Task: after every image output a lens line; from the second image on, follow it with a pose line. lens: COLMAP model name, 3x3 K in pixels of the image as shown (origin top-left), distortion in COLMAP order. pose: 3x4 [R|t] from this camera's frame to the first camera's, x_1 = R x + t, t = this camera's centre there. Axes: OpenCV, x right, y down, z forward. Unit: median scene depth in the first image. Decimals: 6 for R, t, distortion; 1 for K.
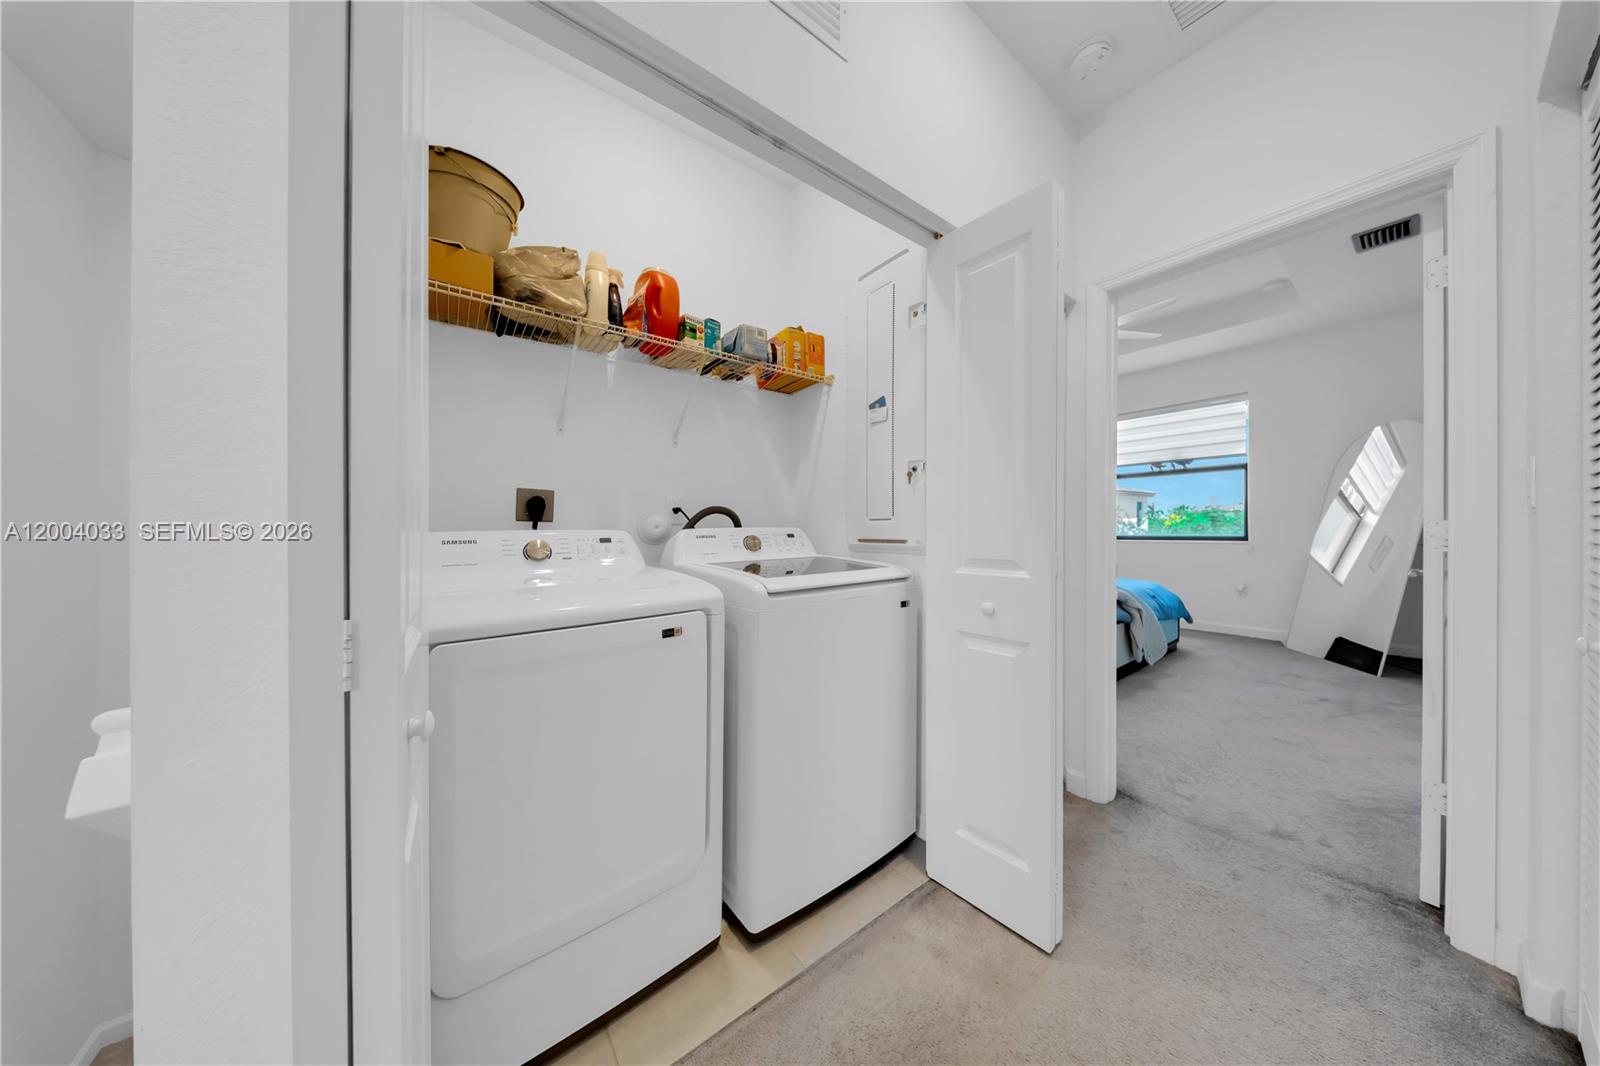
lens RADIAL K [[476.0, 0, 797.8], [0, 476.0, 532.0], [0, 0, 1]] dist [0.000623, -0.000177]
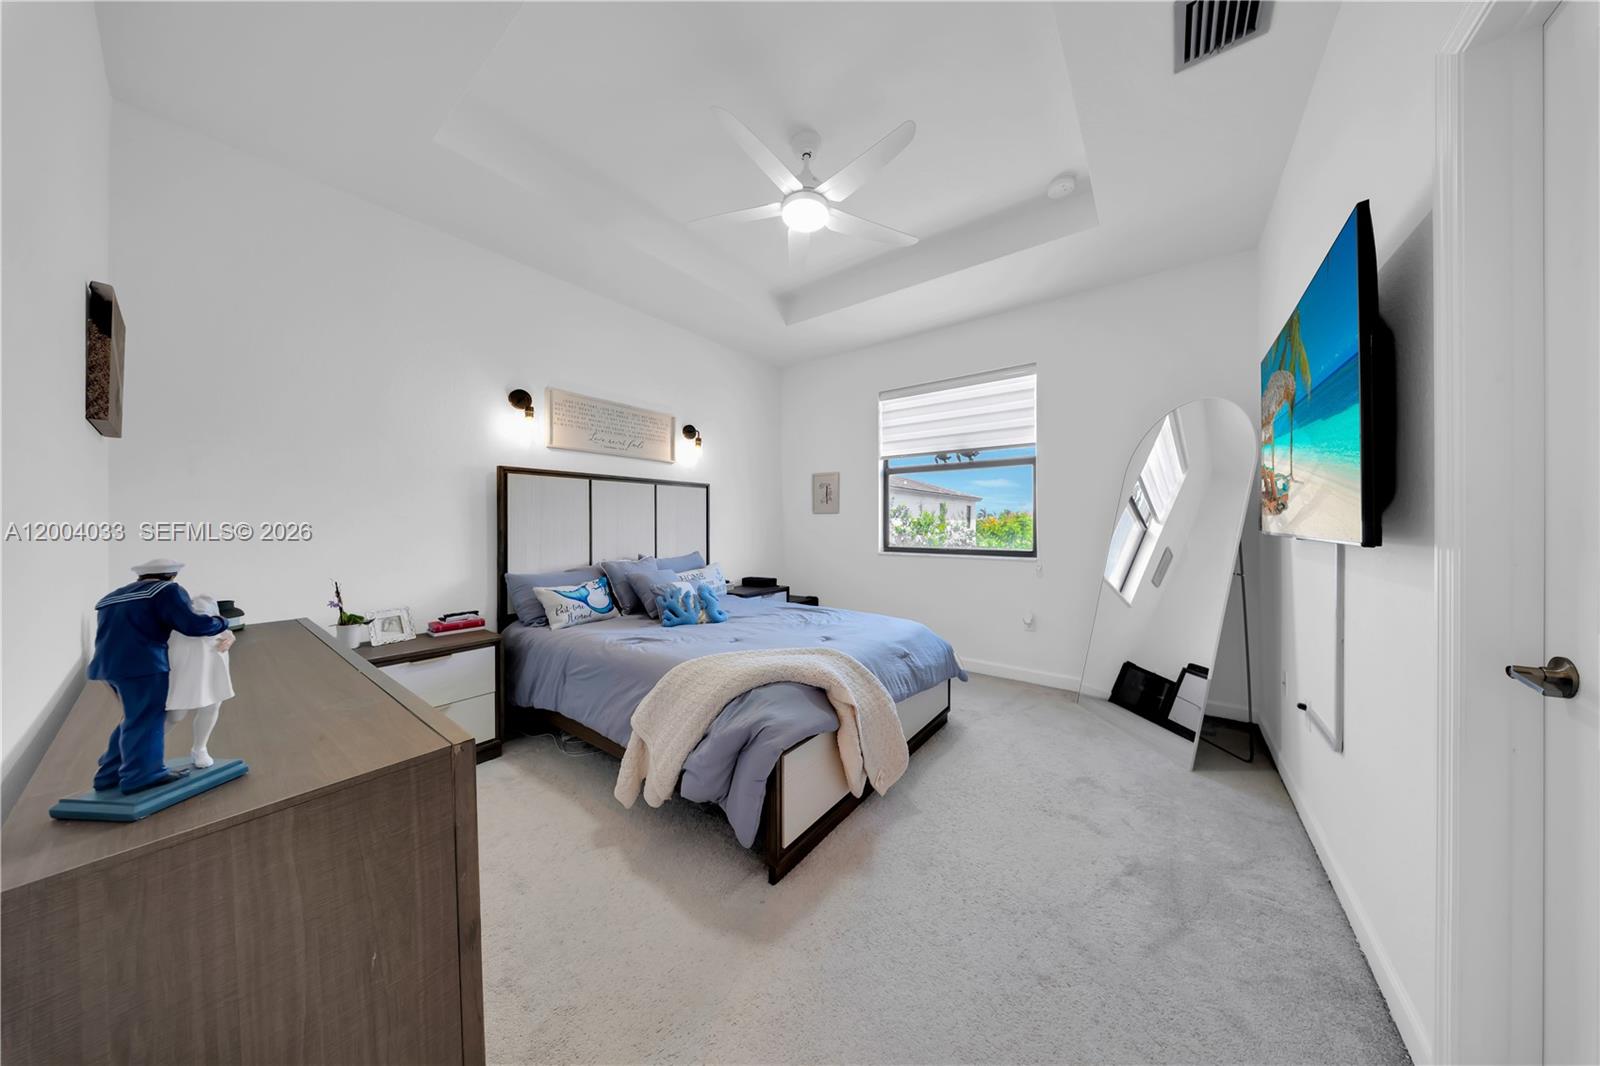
lens RADIAL K [[476.0, 0, 801.1], [0, 476.0, 523.3], [0, 0, 1]] dist [0.000623, -0.000177]
pose [[0.963937, 0.012564, 0.265835, 0.358687], [-0.008826, 0.999845, -0.015253, -0.020750], [-0.265985, 0.012356, 0.963898, 0.346391]]
